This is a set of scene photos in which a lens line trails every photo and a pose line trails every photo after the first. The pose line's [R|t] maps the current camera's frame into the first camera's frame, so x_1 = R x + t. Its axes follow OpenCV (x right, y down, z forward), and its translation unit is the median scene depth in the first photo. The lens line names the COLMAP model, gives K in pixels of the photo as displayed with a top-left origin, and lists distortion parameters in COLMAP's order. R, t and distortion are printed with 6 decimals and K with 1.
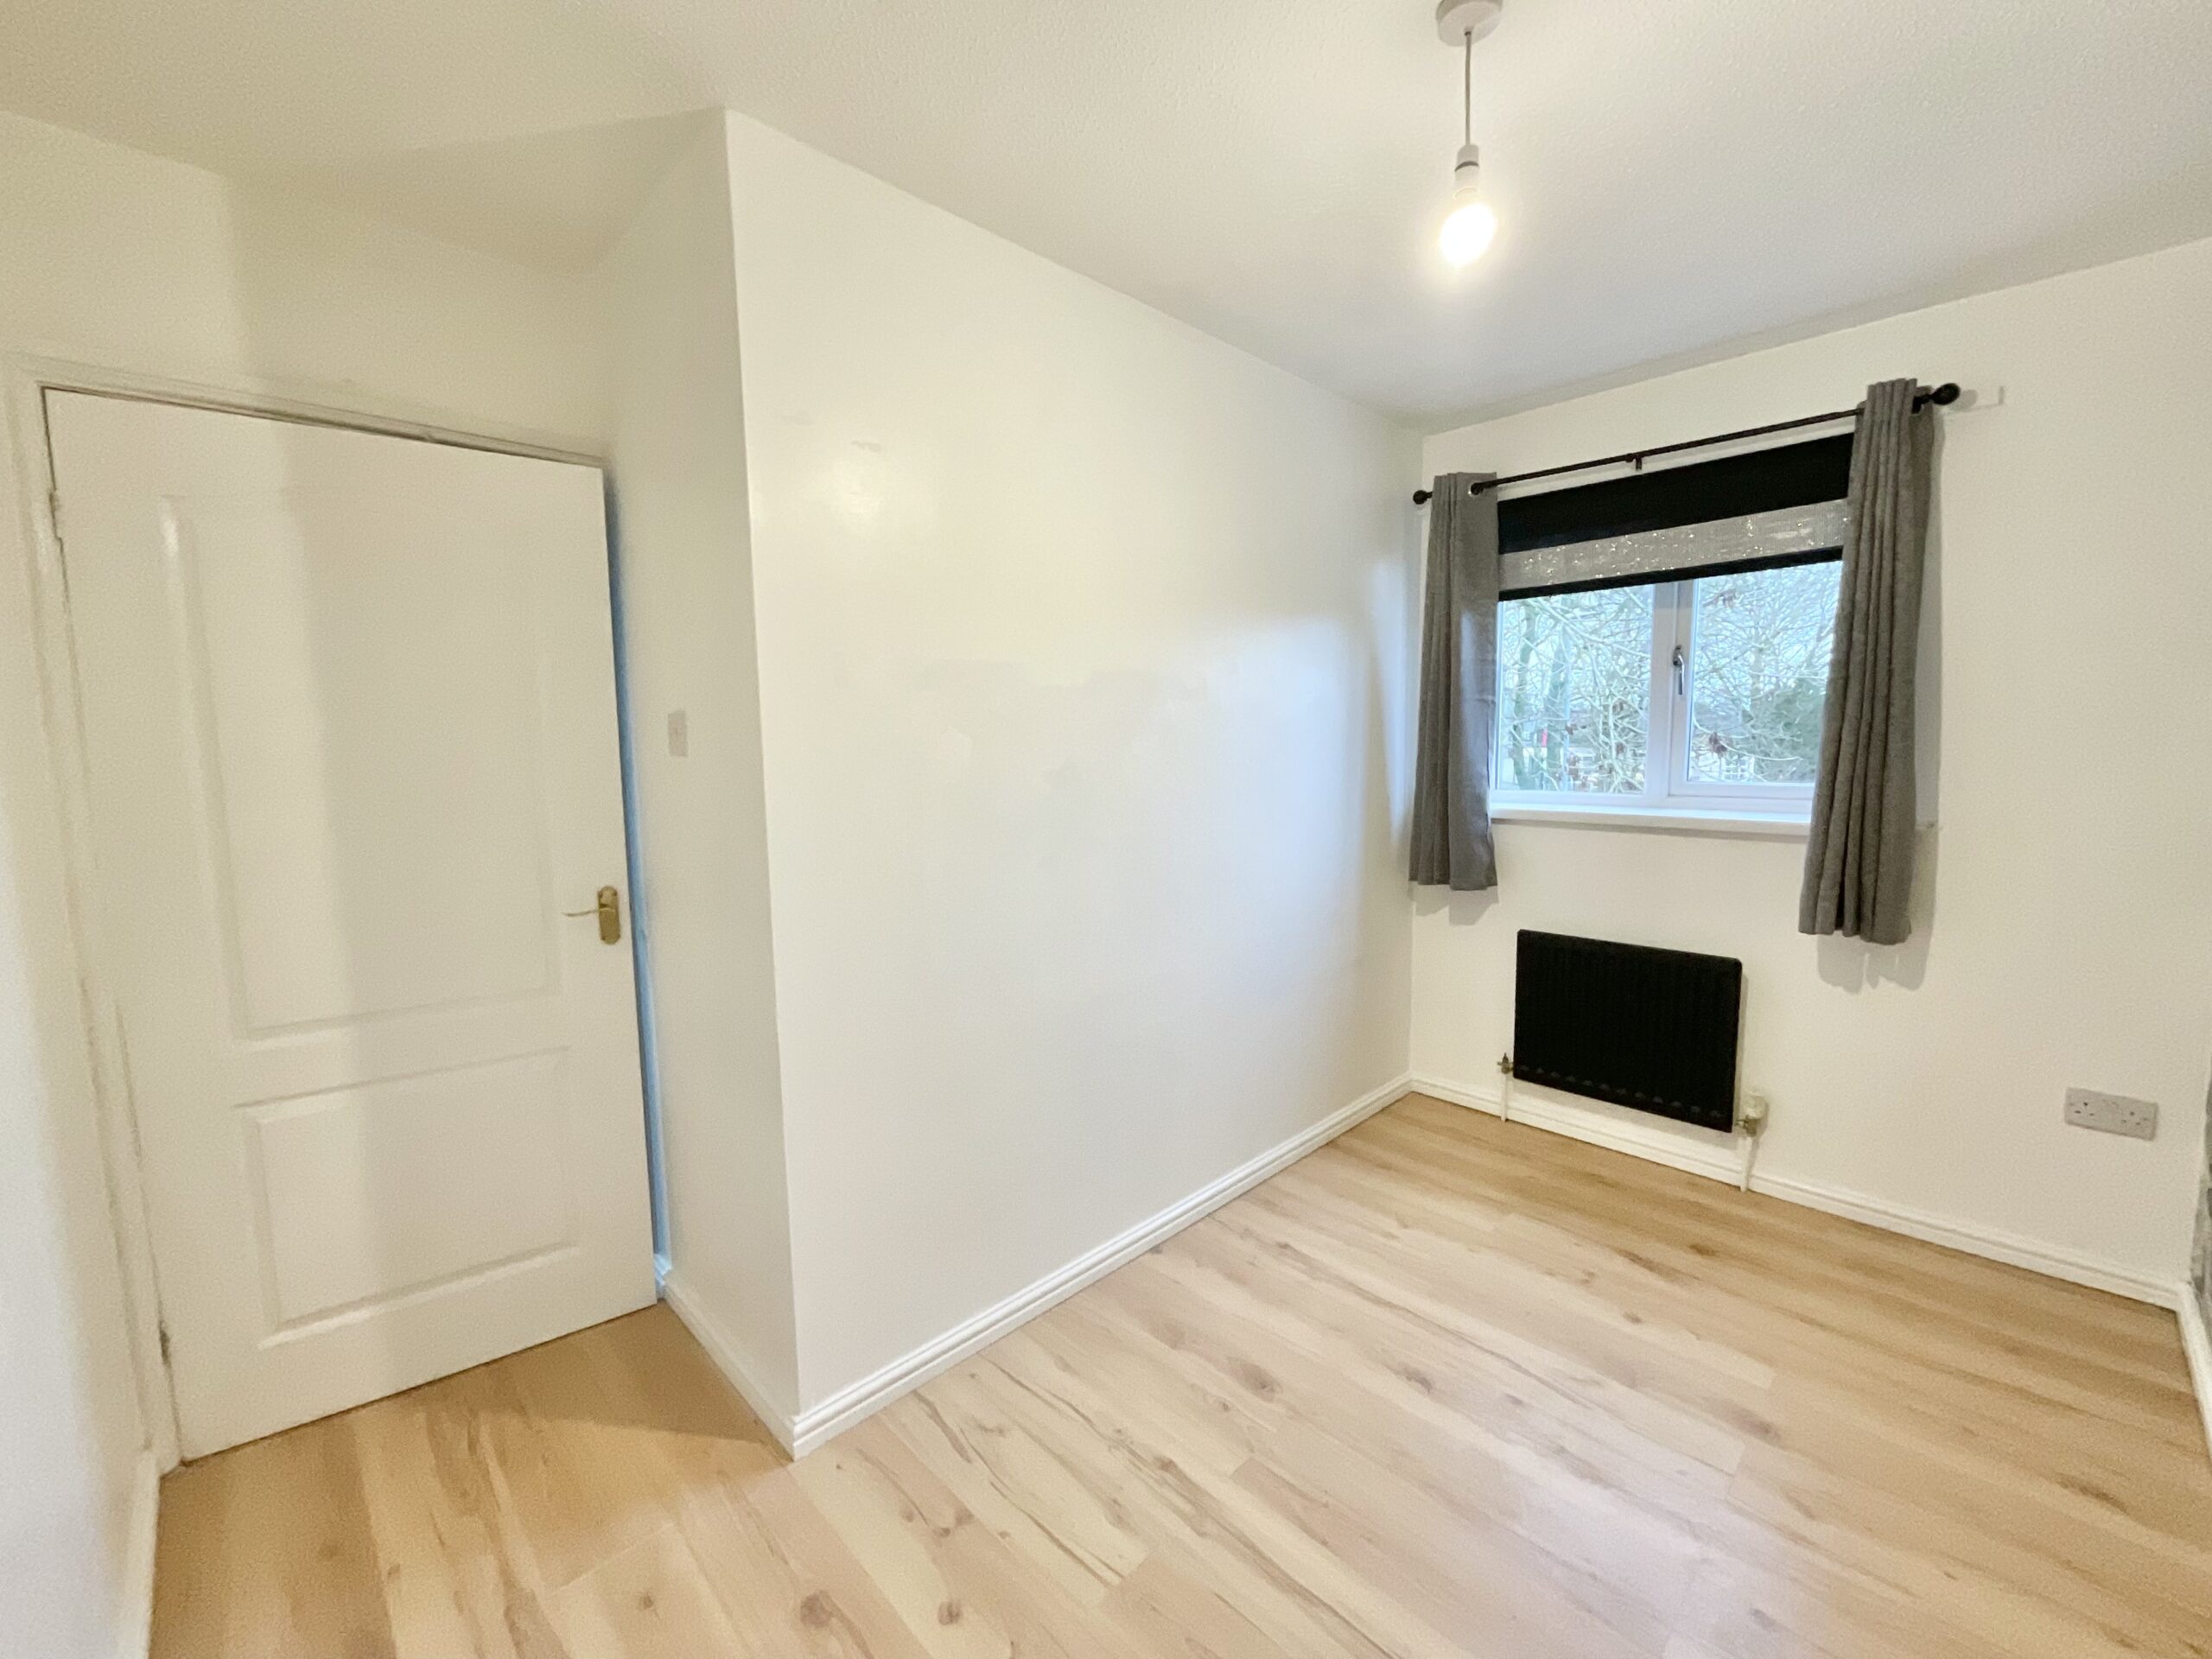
lens RADIAL K [[900.6, 0, 1104.3], [0, 900.6, 828.2], [0, 0, 1]] dist [-0.017459, 0.015468]
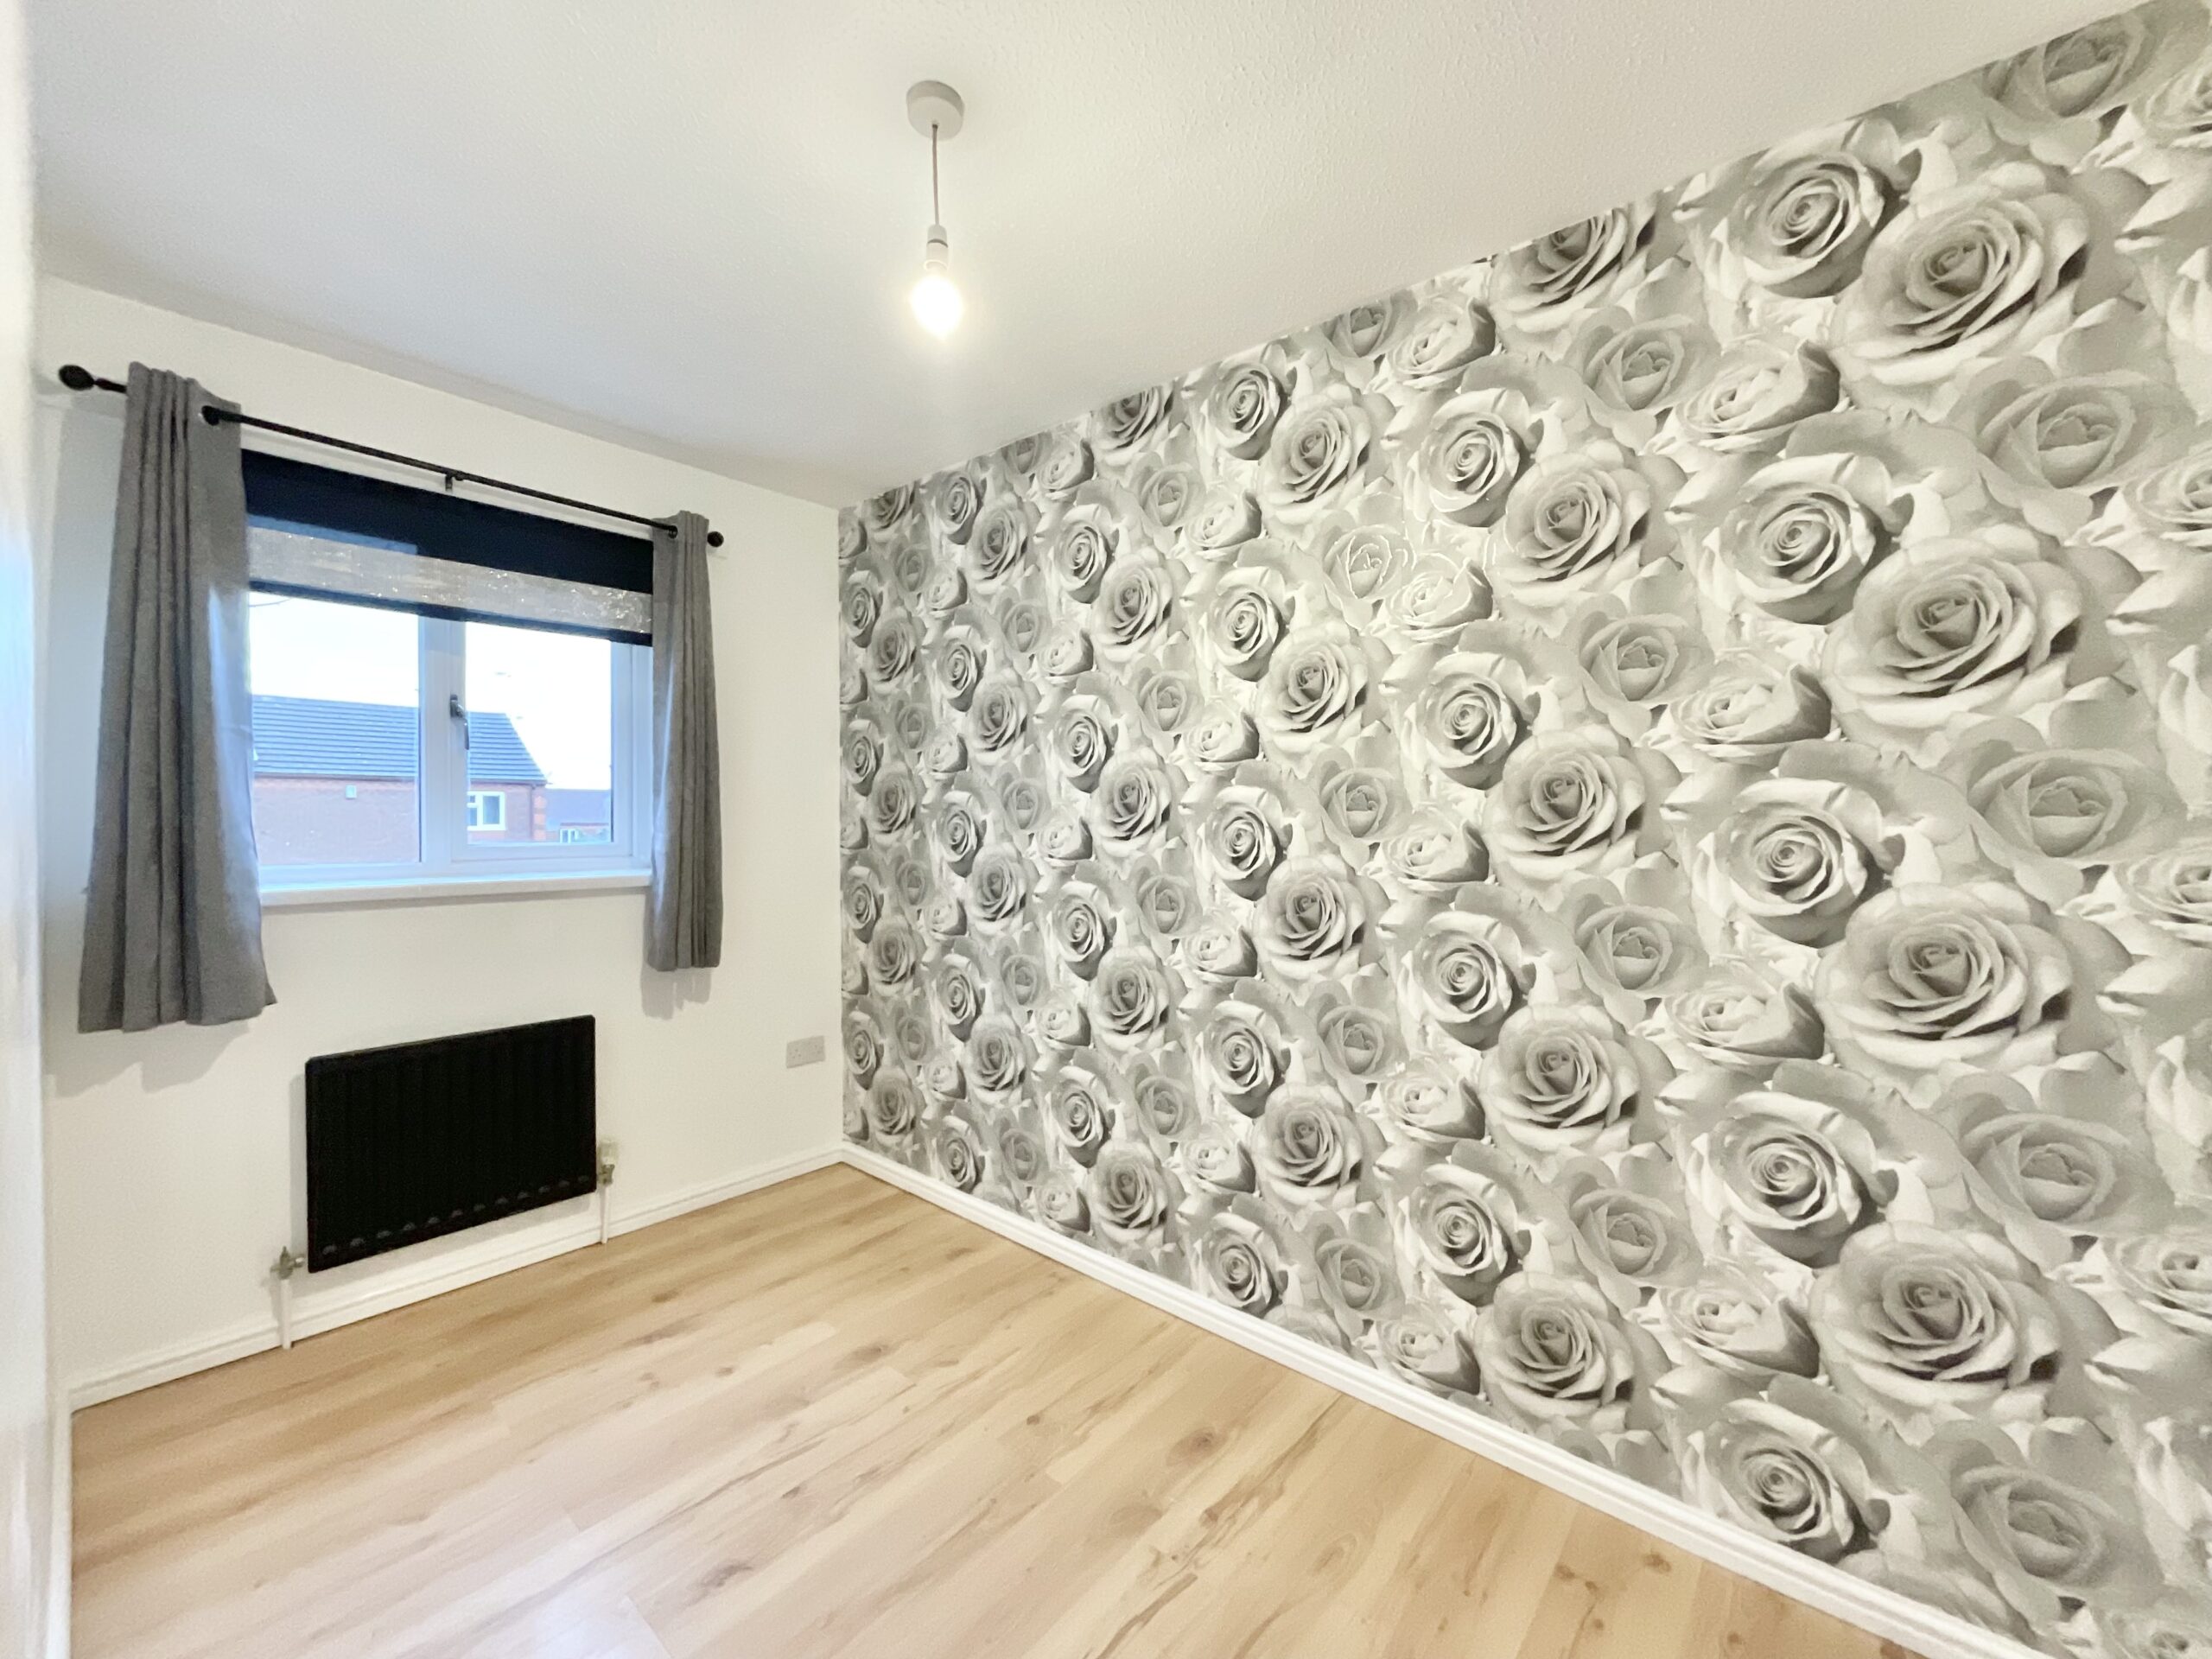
lens RADIAL K [[900.6, 0, 1104.3], [0, 900.6, 828.2], [0, 0, 1]] dist [-0.017459, 0.015468]
pose [[-0.082005, 0.001470, 0.996631, -0.350842], [0.098055, 0.995159, 0.006601, -0.013307], [-0.991796, 0.098266, -0.081753, 0.491859]]
